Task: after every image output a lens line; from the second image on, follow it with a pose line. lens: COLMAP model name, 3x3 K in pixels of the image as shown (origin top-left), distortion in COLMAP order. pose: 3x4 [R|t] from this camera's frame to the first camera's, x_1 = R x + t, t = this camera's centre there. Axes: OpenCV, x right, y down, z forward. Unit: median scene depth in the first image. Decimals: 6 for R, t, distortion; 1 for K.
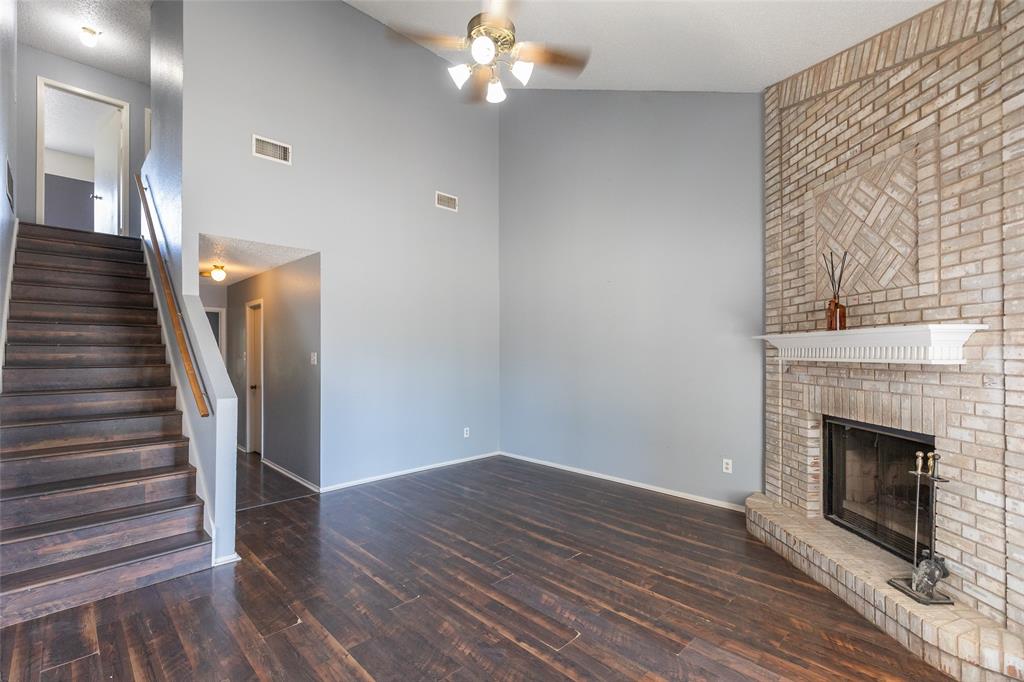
lens RADIAL K [[463.3, 0, 510.0], [0, 463.3, 346.7], [0, 0, 1]] dist [0.007072, -0.001031]
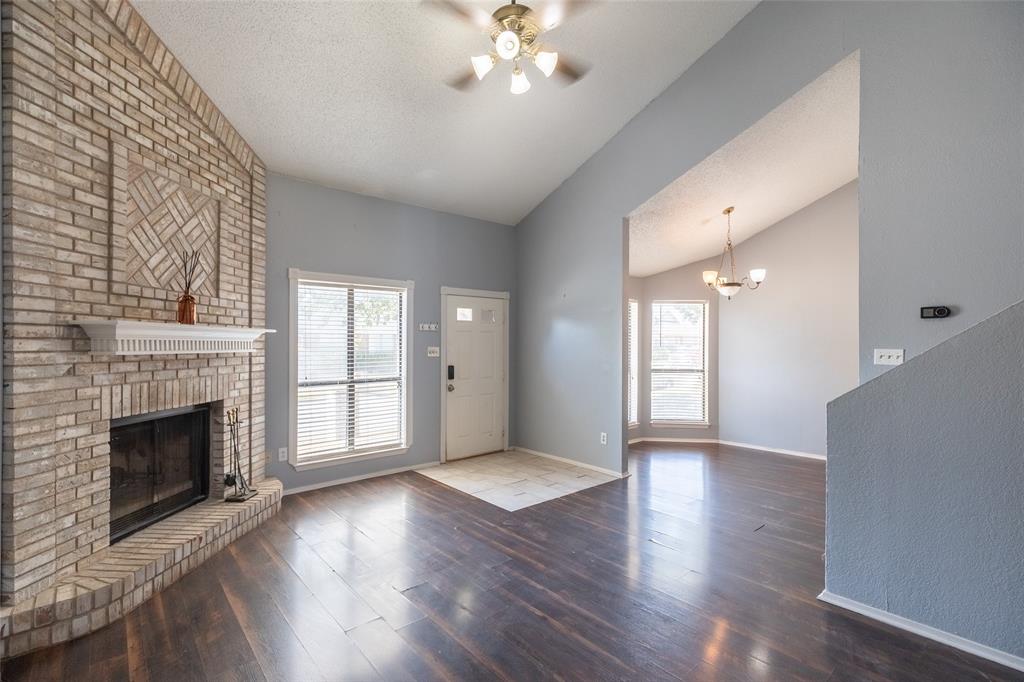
lens RADIAL K [[463.3, 0, 497.5], [0, 463.3, 343.3], [0, 0, 1]] dist [0.007072, -0.001031]
pose [[-0.997189, -0.002821, 0.074876, -0.084652], [-0.004064, 0.999856, -0.016464, 0.023826], [-0.074819, -0.016722, -0.997057, 2.060027]]
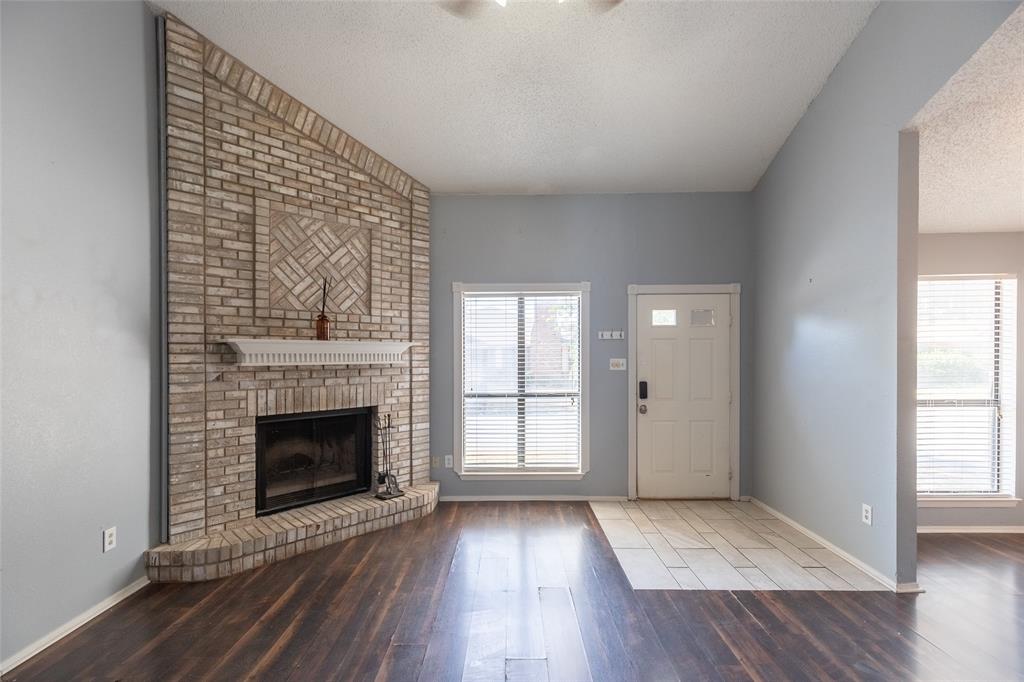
lens RADIAL K [[463.3, 0, 507.9], [0, 463.3, 354.3], [0, 0, 1]] dist [0.007072, -0.001031]
pose [[-0.711130, -0.001418, 0.703059, -0.530070], [-0.009067, 0.999933, -0.007154, 0.008695], [-0.703002, -0.011462, -0.711096, 1.576199]]
